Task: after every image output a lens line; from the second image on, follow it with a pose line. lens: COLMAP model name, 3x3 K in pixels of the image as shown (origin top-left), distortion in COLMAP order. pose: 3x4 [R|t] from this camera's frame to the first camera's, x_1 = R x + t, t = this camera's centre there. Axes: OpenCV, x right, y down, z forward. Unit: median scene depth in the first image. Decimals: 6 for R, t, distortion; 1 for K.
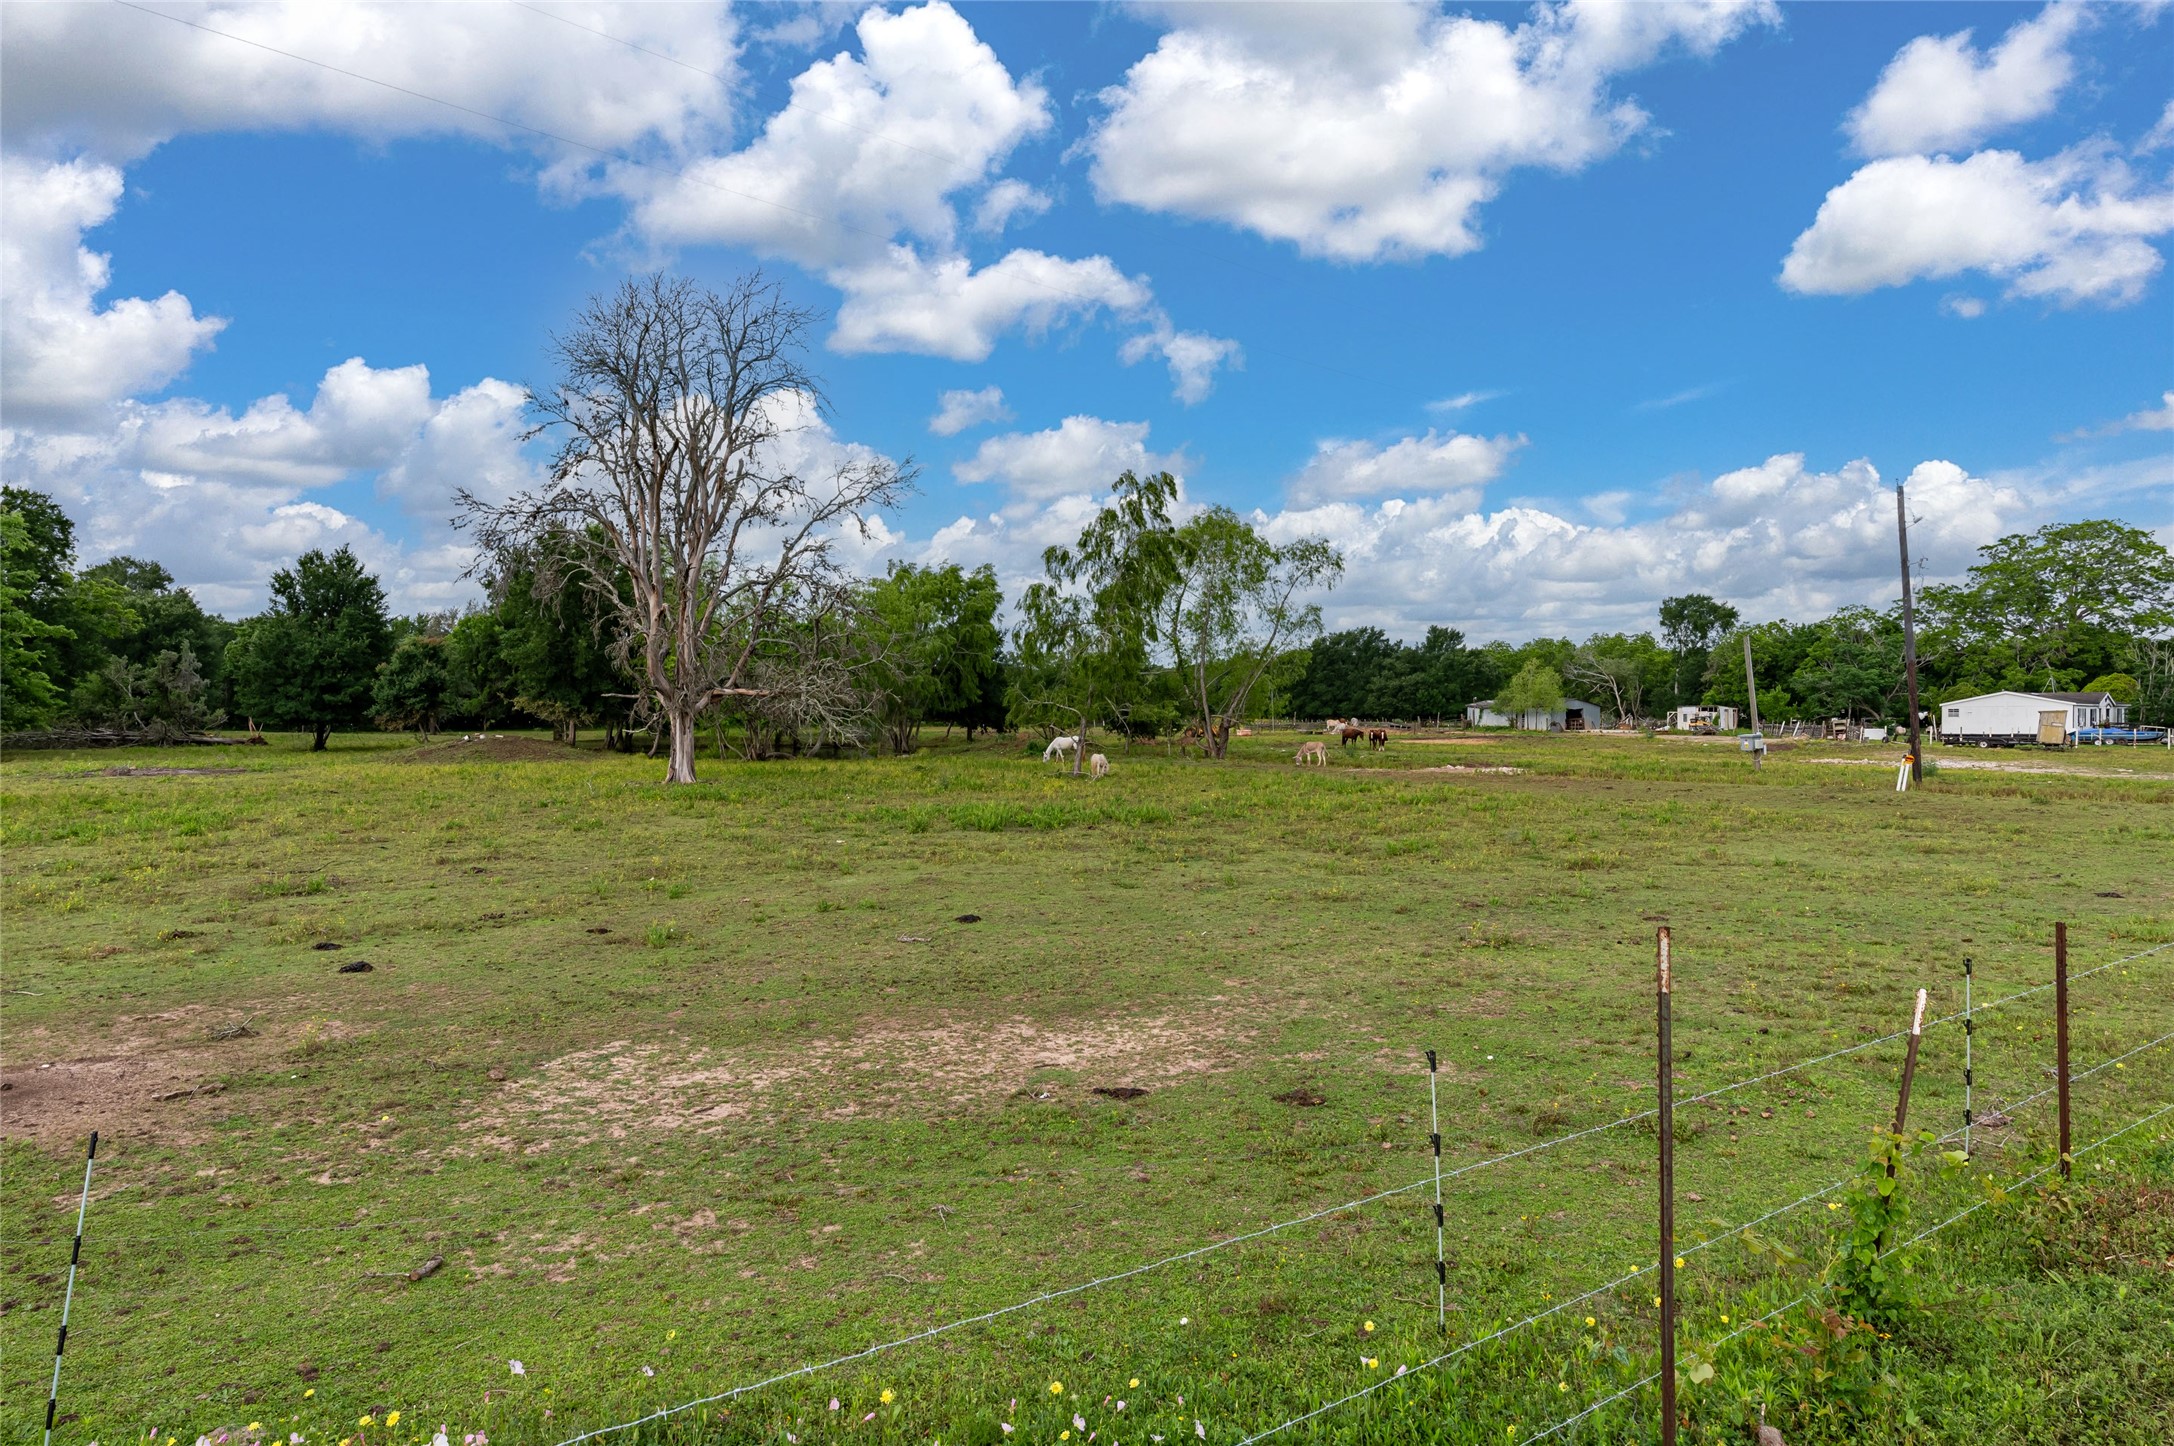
lens RADIAL K [[1247.4, 0, 1086.4], [0, 1247.4, 727.3], [0, 0, 1]] dist [-0.002592, -0.002209]
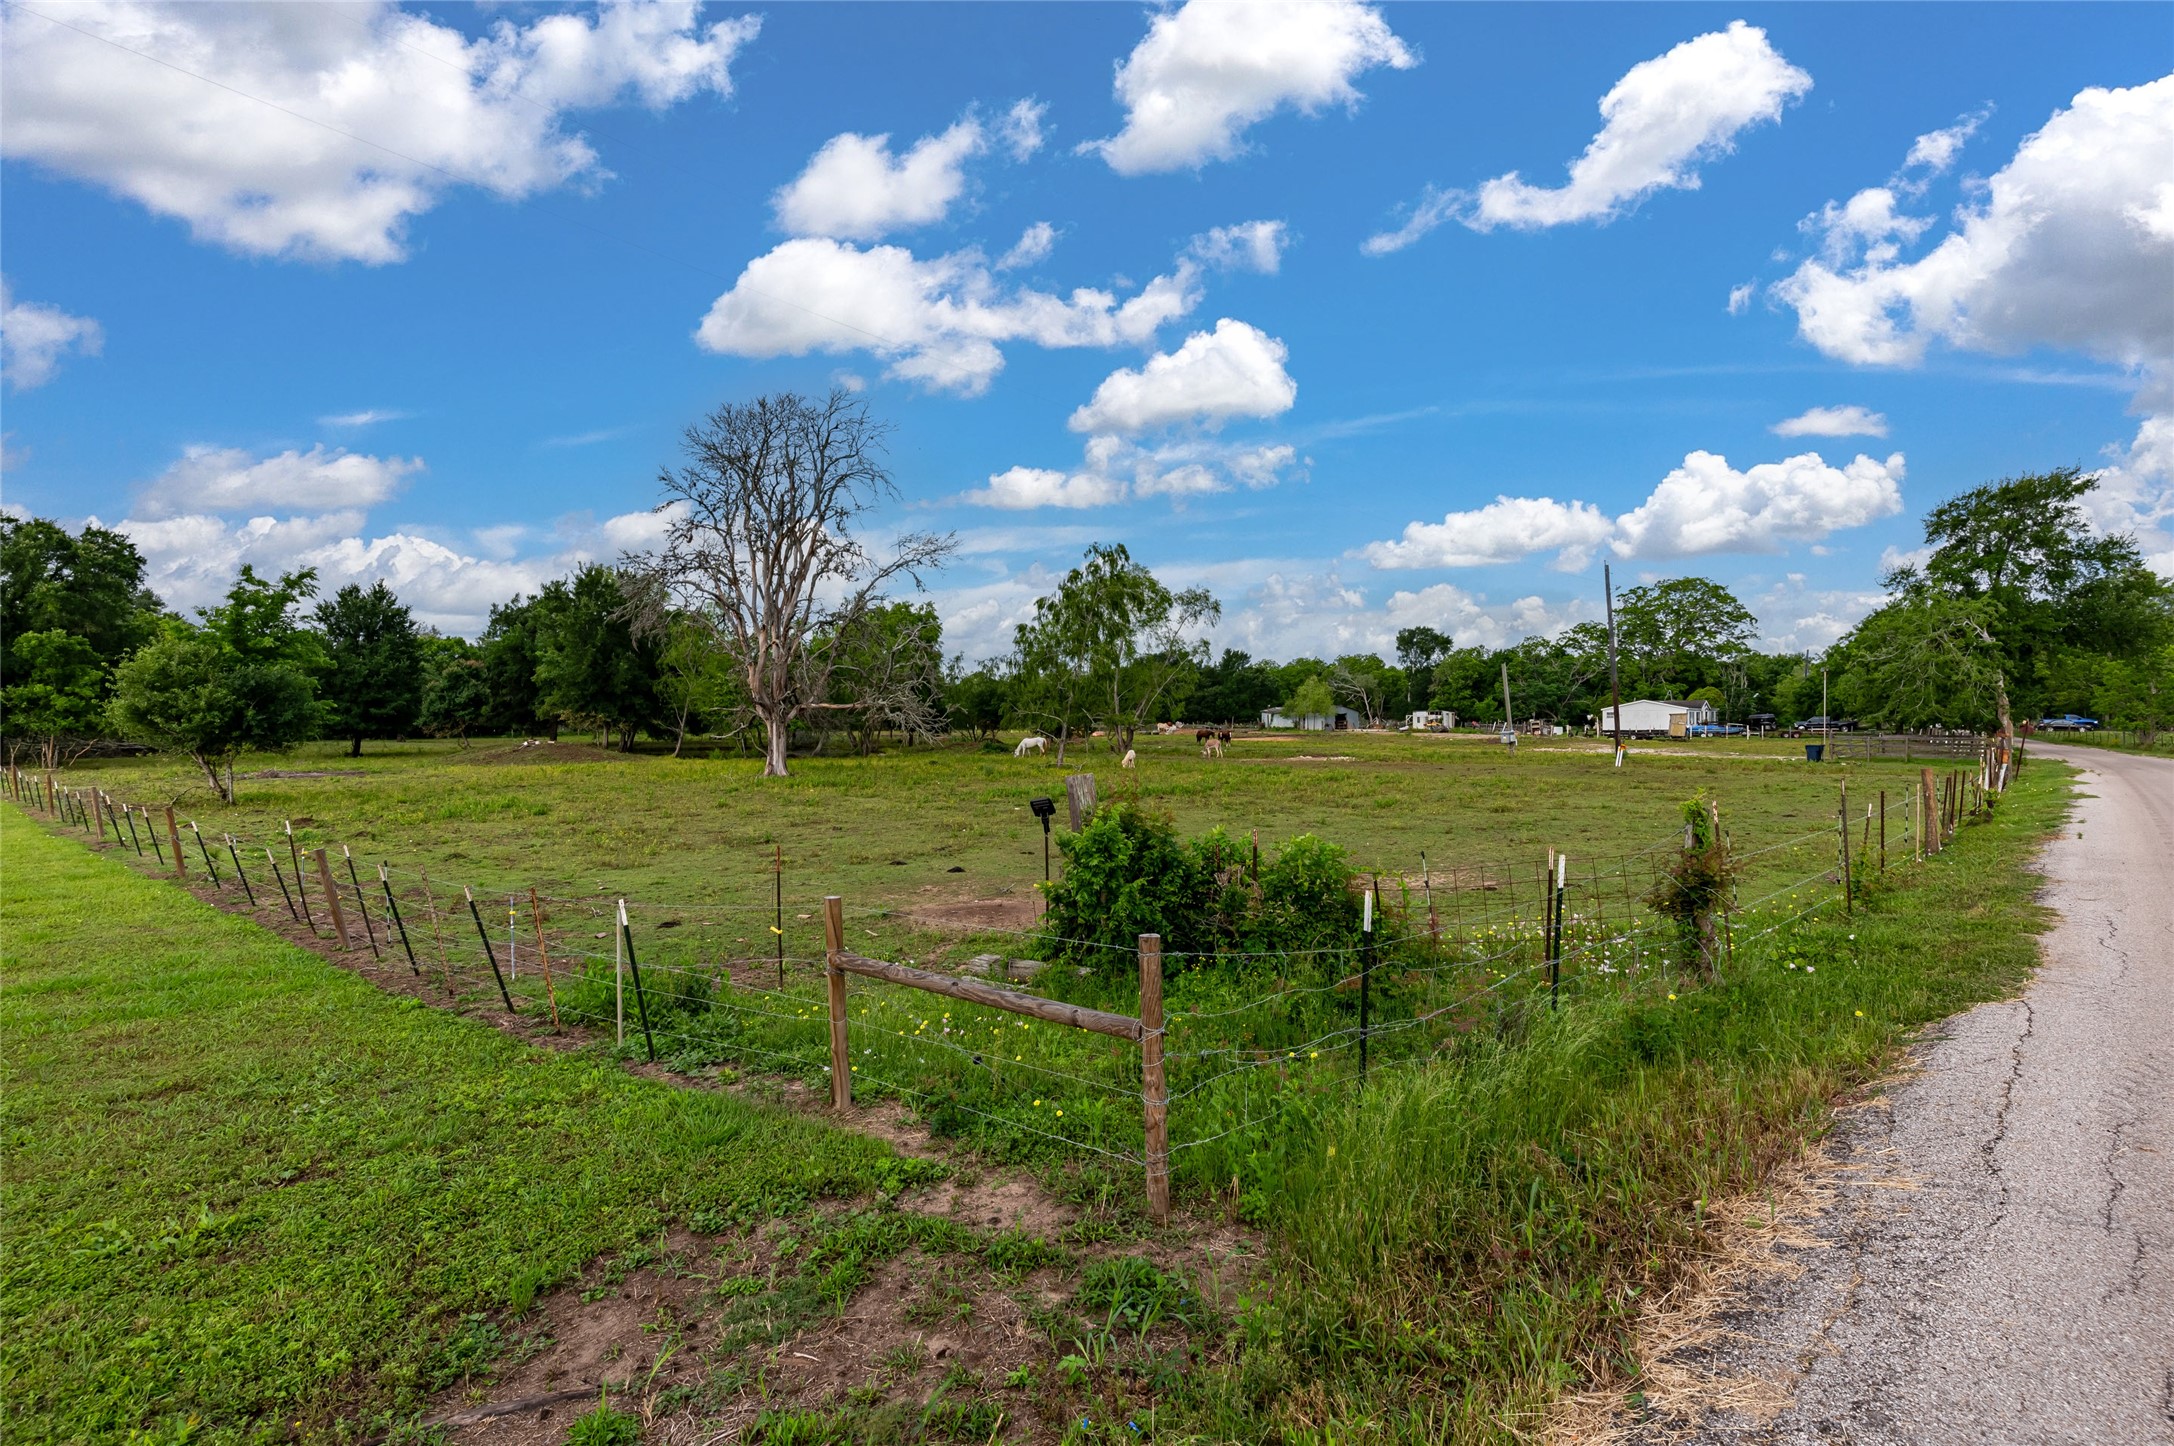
lens RADIAL K [[1066.3, 0, 1087.1], [0, 1066.3, 724.7], [0, 0, 1]] dist [-0.019140, 0.000049]
pose [[0.984258, -0.007430, 0.176581, -0.081548], [0.008293, 0.999957, -0.004149, -0.000639], [-0.176543, 0.005548, 0.984277, -0.063943]]
